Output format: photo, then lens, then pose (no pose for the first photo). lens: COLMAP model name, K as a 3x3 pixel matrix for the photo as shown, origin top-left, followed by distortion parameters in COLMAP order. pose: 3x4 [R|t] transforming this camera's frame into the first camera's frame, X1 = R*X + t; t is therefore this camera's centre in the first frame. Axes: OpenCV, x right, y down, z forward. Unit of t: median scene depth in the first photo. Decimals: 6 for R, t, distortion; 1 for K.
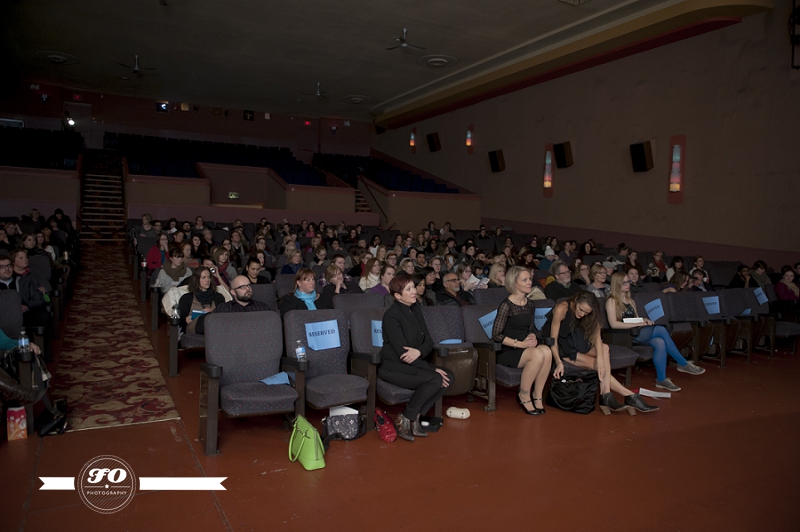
lens RADIAL K [[536.3, 0, 403.6], [0, 536.3, 268.6], [0, 0, 1]] dist [-0.029557, 0.002782]
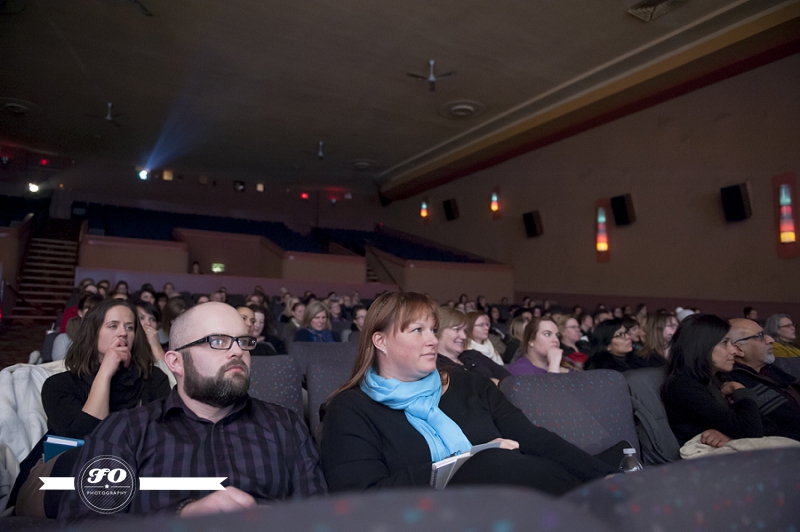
lens RADIAL K [[536.3, 0, 403.6], [0, 536.3, 268.6], [0, 0, 1]] dist [-0.029557, 0.002782]
pose [[0.999650, -0.008503, 0.025036, -0.051795], [0.012737, 0.984640, -0.174134, 0.013588], [-0.023171, 0.174392, 0.984404, 0.182052]]
